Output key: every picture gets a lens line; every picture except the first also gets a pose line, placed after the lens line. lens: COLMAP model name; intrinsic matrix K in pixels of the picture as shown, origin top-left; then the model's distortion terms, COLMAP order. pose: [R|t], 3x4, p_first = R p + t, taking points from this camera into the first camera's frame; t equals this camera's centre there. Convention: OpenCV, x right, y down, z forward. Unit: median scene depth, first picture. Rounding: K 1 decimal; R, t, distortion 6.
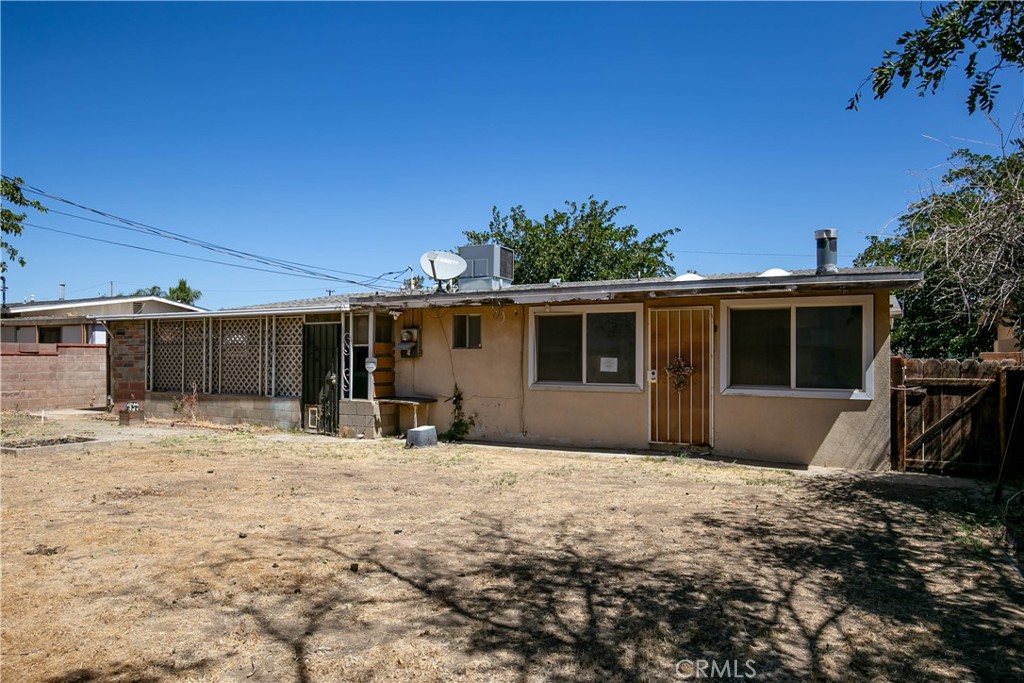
lens RADIAL K [[674.5, 0, 503.5], [0, 674.5, 342.9], [0, 0, 1]] dist [0.005213, -0.005885]
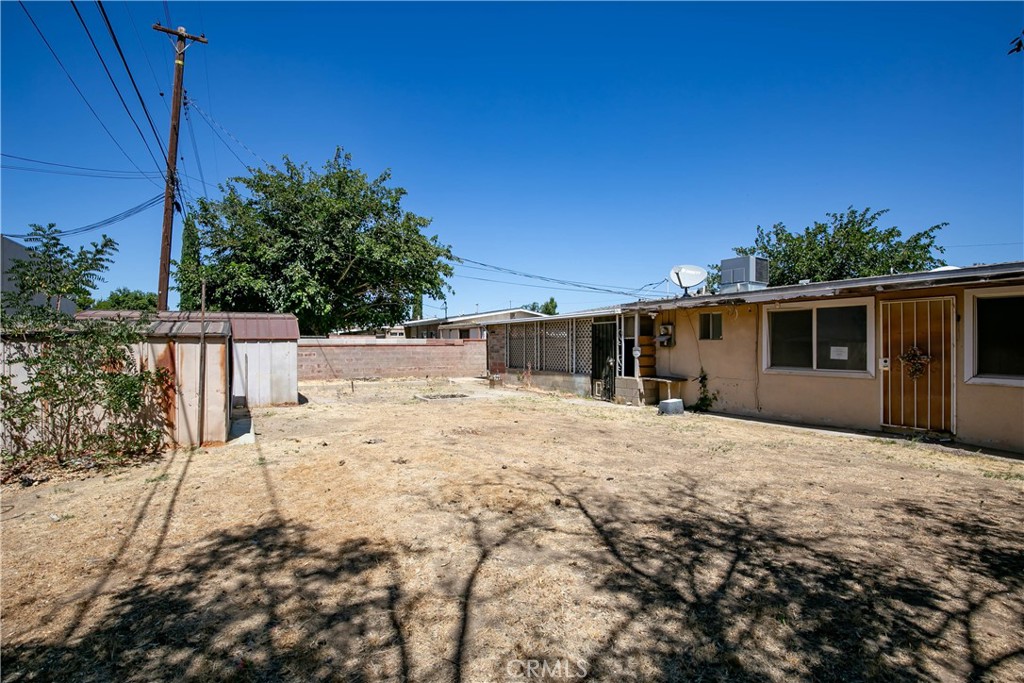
lens RADIAL K [[467.6, 0, 510.4], [0, 467.6, 341.2], [0, 0, 1]] dist [-0.034447, 0.007482]
pose [[0.859340, -0.007873, -0.511345, 0.144074], [0.013822, 0.999874, 0.007834, -0.001871], [0.511218, -0.013800, 0.859340, 0.112772]]
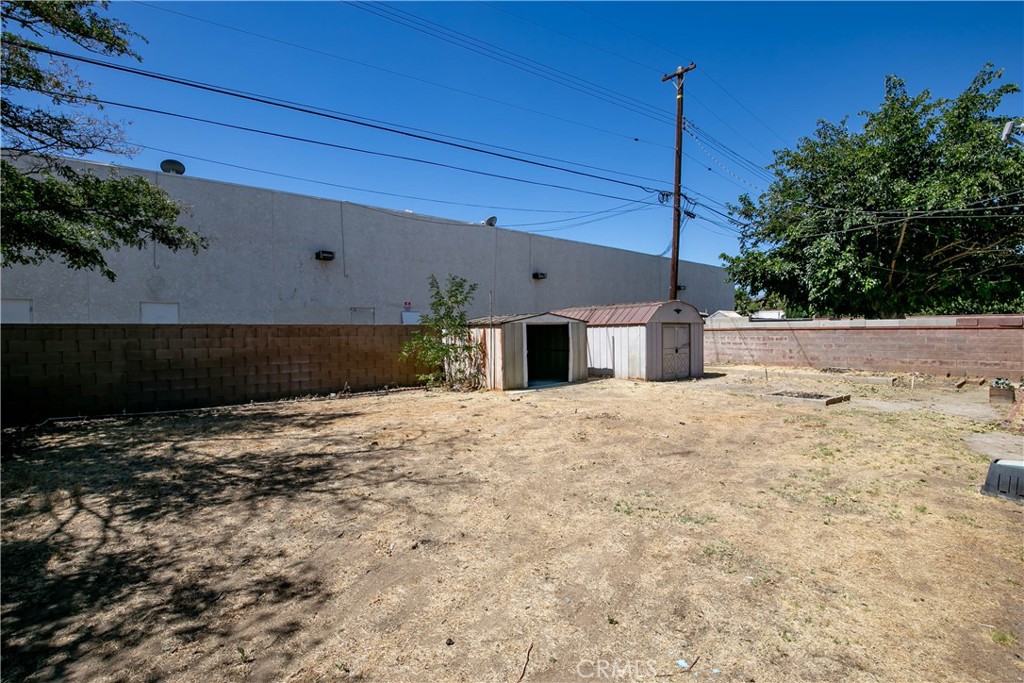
lens RADIAL K [[467.6, 0, 507.9], [0, 467.6, 346.5], [0, 0, 1]] dist [-0.034447, 0.007482]
pose [[-0.365314, 0.029231, -0.930425, 0.663279], [0.022945, 0.999486, 0.022392, 0.033929], [0.930602, -0.013169, -0.365797, 1.438796]]
